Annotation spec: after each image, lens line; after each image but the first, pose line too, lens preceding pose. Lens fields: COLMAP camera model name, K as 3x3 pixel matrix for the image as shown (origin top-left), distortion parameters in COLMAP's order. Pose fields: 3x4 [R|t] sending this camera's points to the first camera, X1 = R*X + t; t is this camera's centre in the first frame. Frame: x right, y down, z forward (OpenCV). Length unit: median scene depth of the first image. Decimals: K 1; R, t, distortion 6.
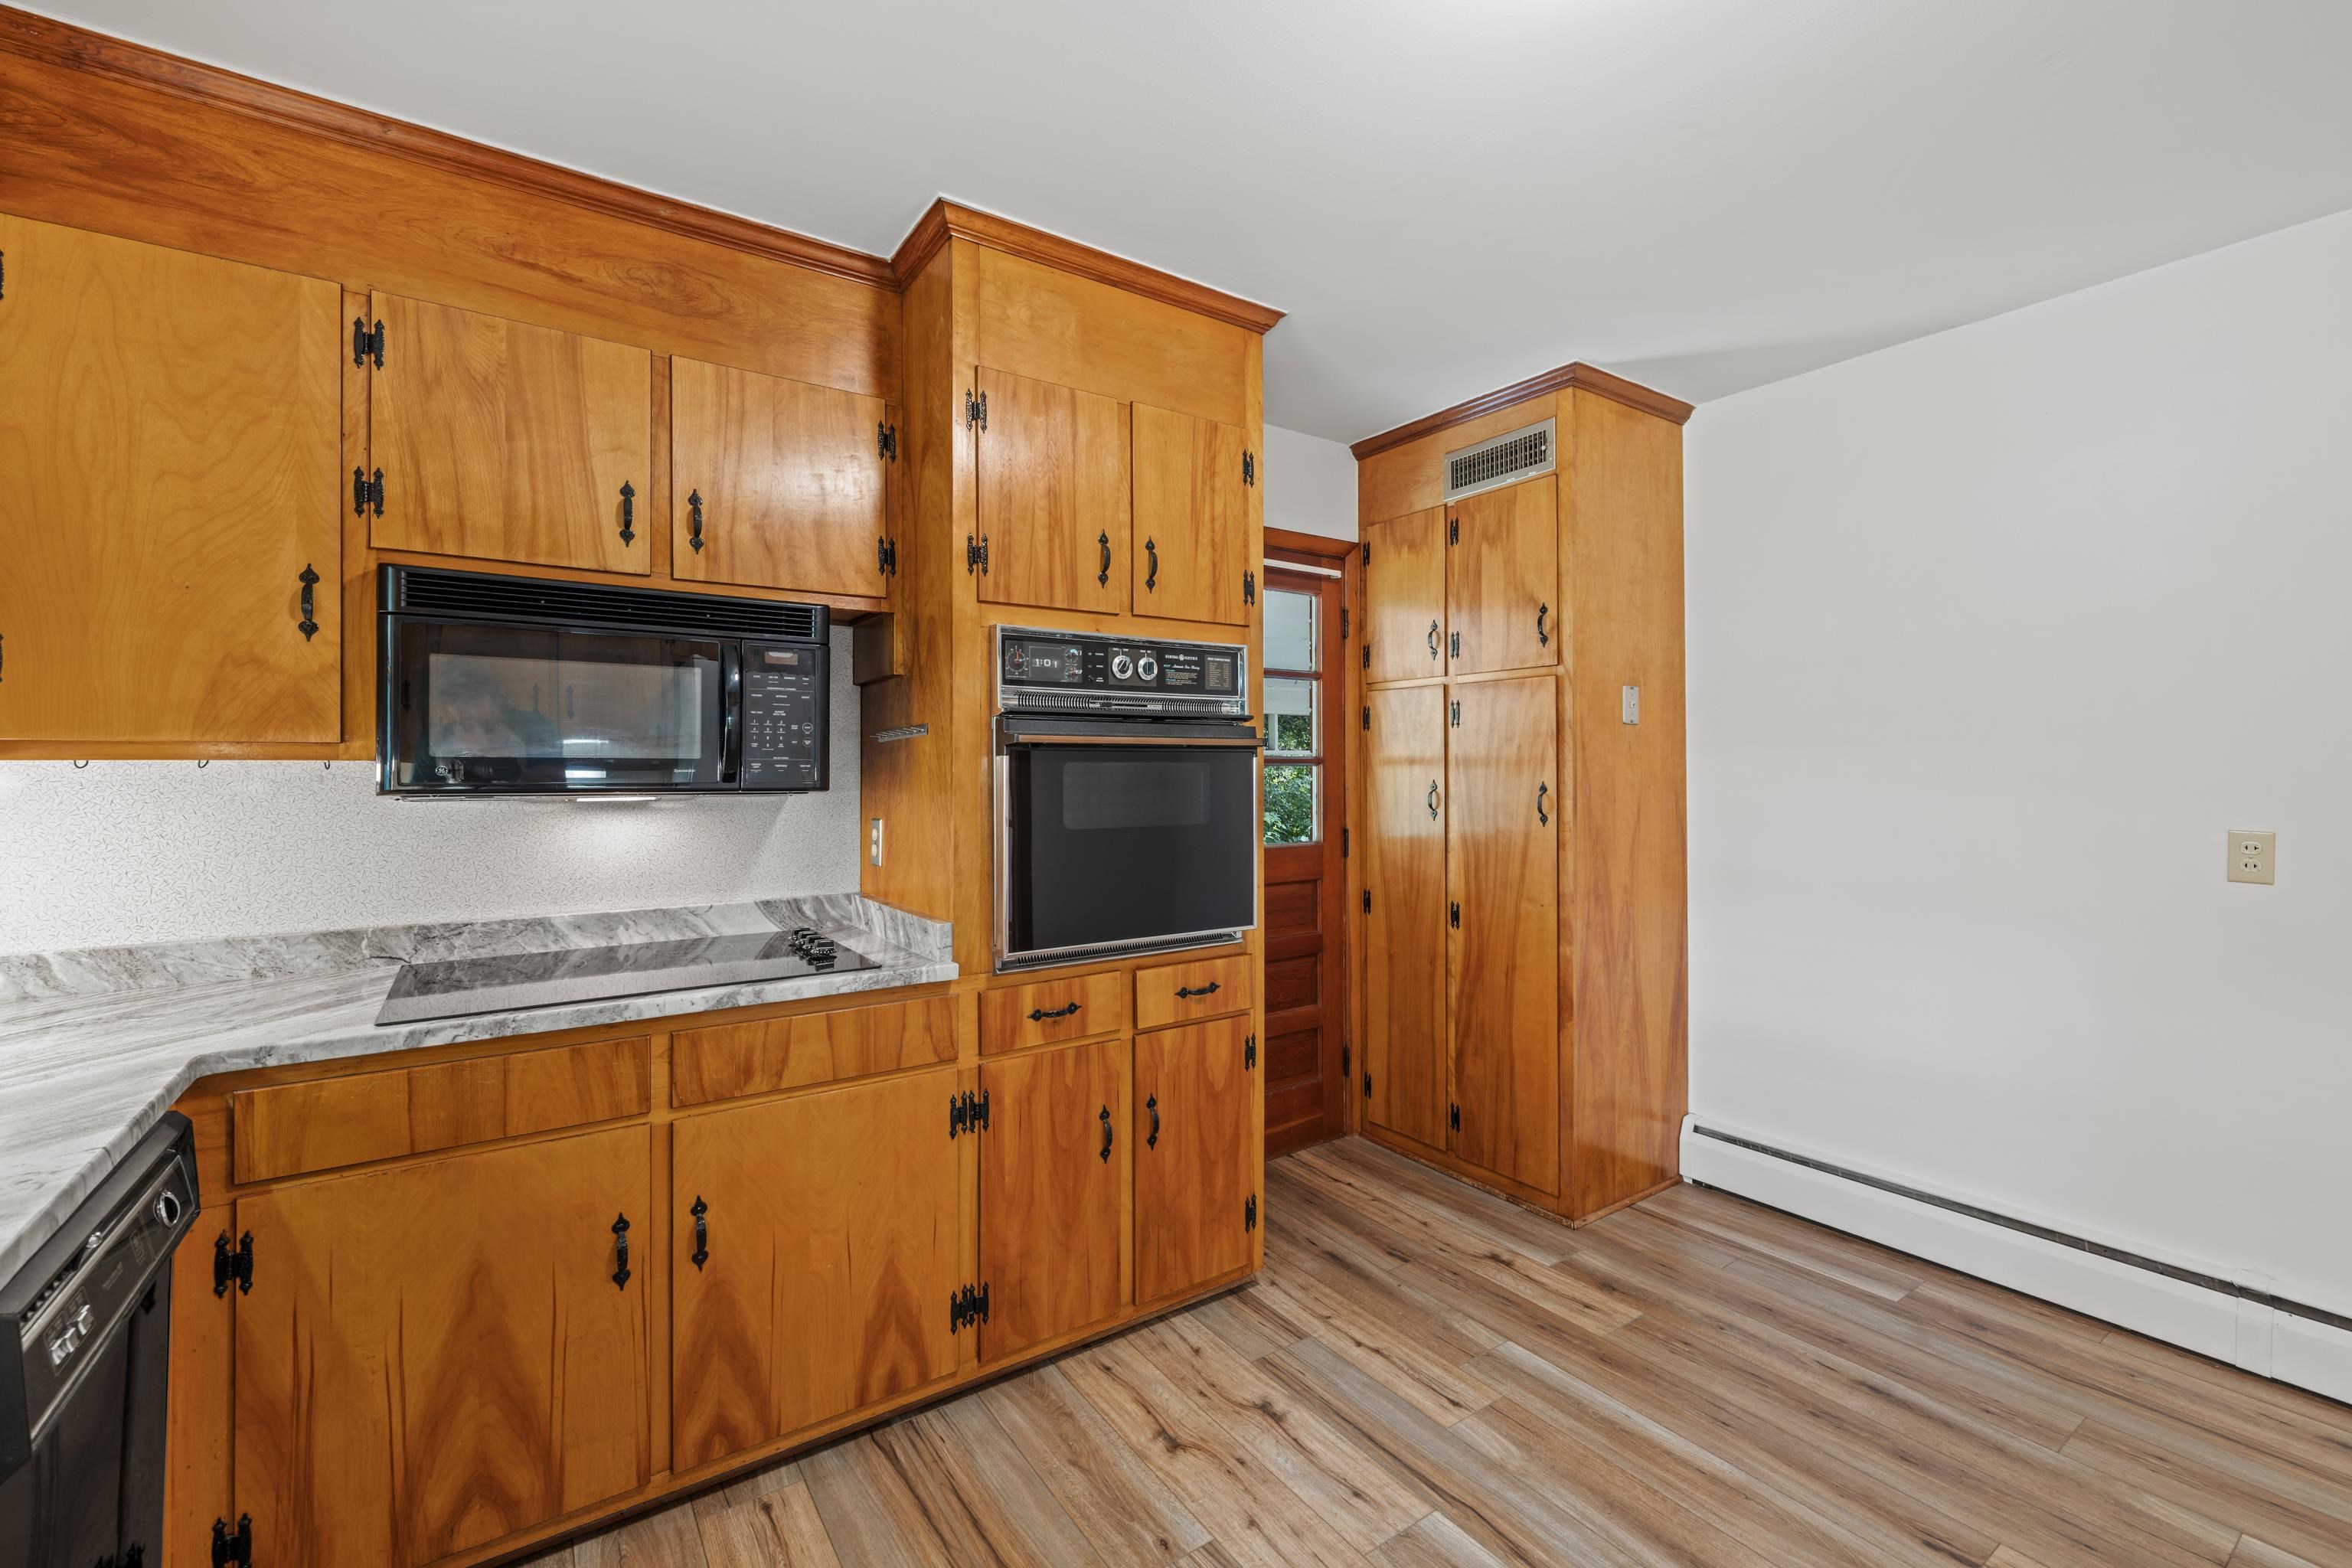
lens RADIAL K [[992.0, 0, 1169.0], [0, 992.0, 767.1], [0, 0, 1]] dist [0.000768, 0.000002]
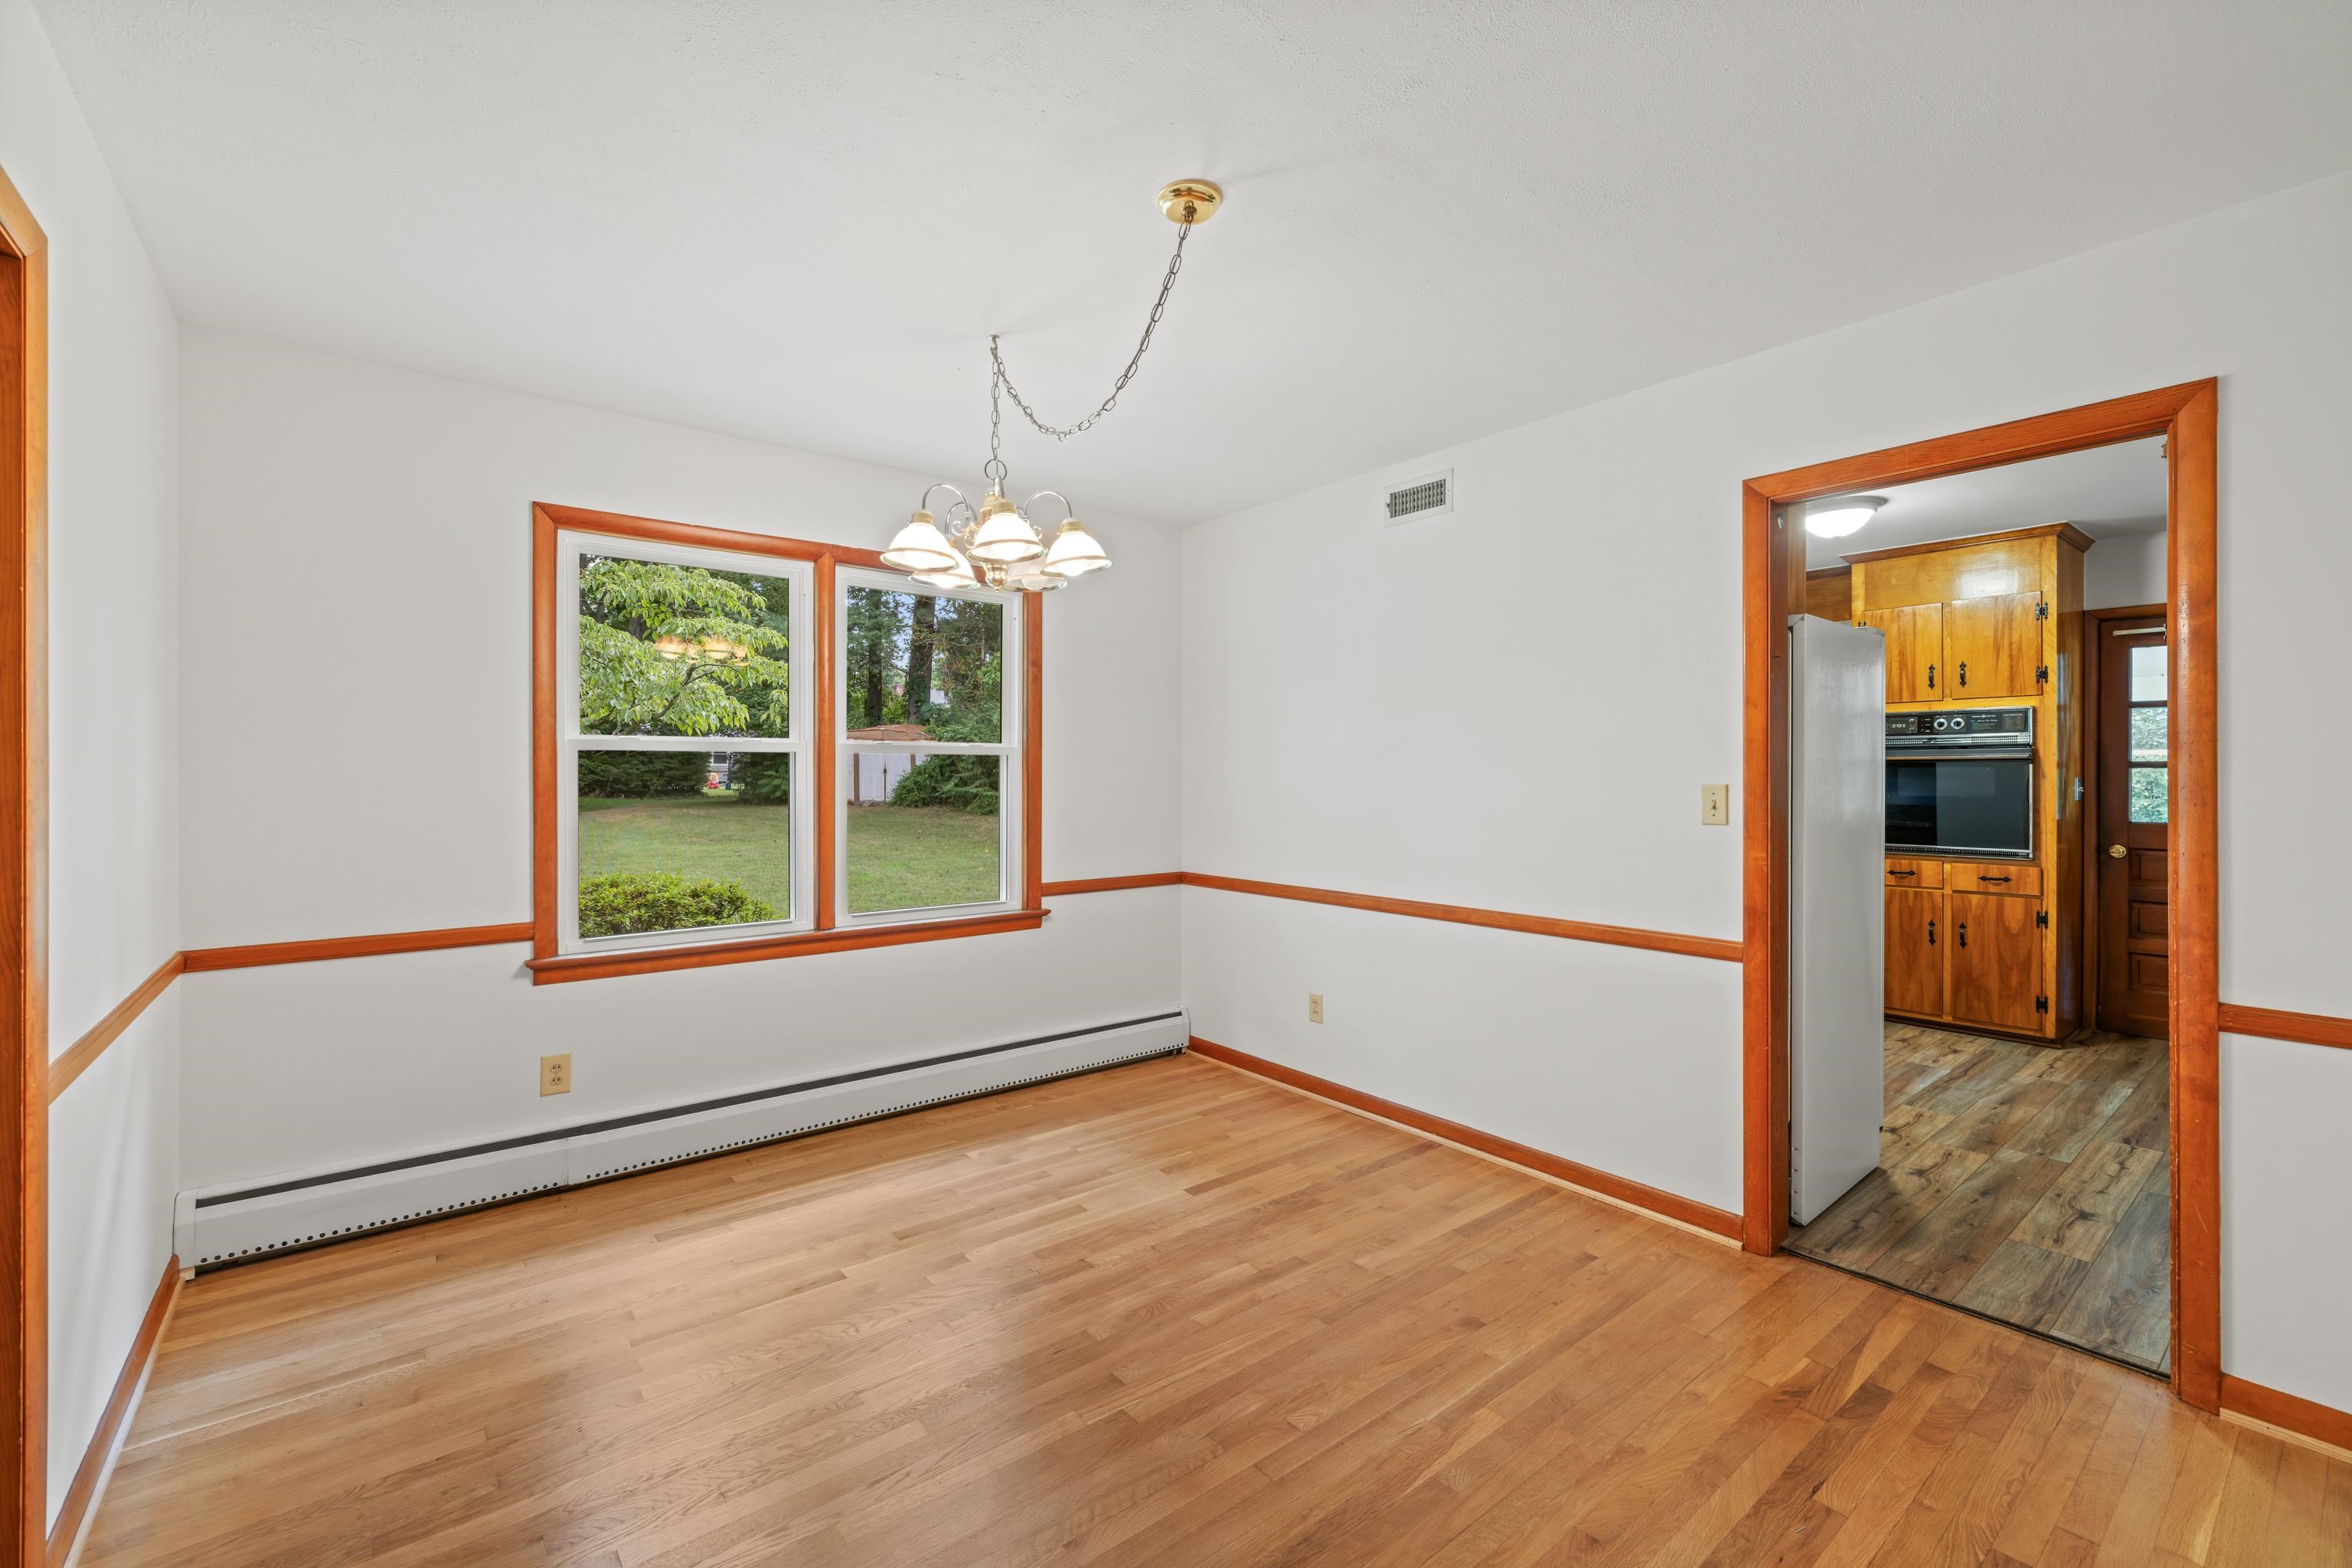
lens RADIAL K [[992.0, 0, 1191.0], [0, 992.0, 779.6], [0, 0, 1]] dist [0.000768, 0.000002]
pose [[0.088406, 0.003133, -0.996080, 2.052267], [0.002595, 0.999991, 0.003375, 0.011607], [0.996081, -0.002883, 0.088397, -0.881334]]
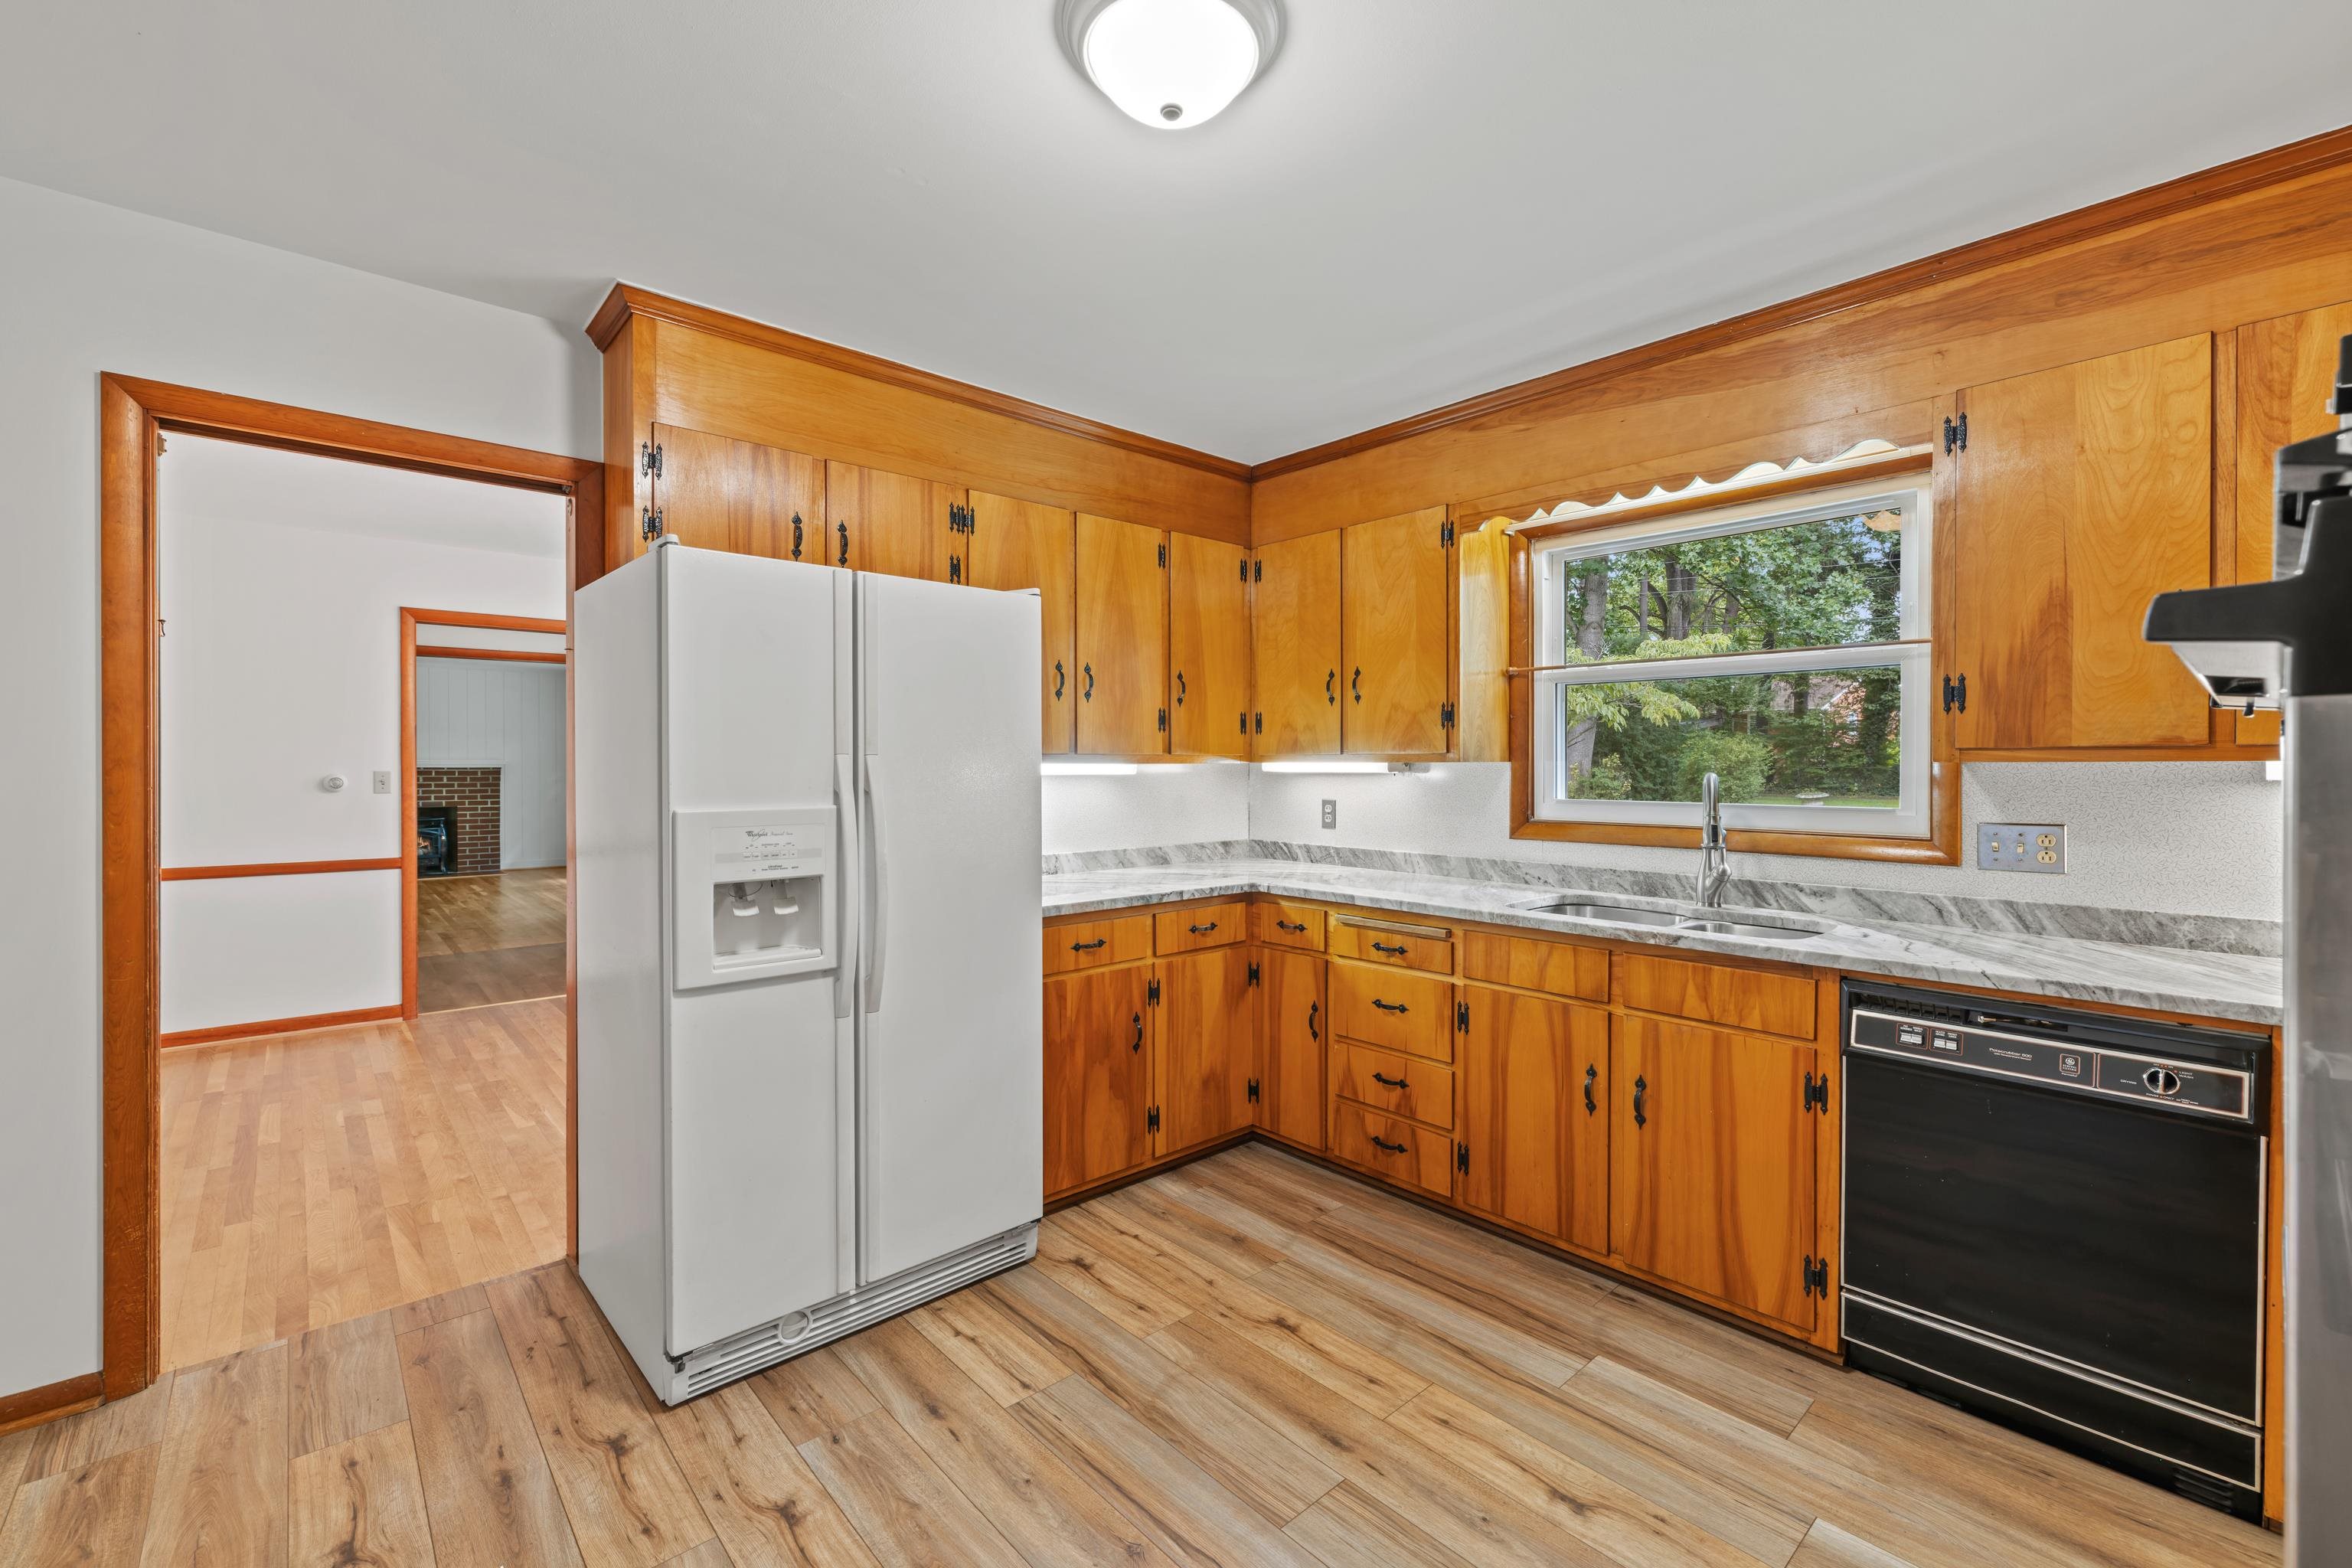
lens RADIAL K [[992.0, 0, 1176.3], [0, 992.0, 778.0], [0, 0, 1]] dist [0.000768, 0.000002]
pose [[-0.991605, 0.000175, -0.129302, 0.314000], [-0.001268, 0.999938, 0.011079, 0.002403], [0.129296, 0.011150, -0.991543, 1.242380]]
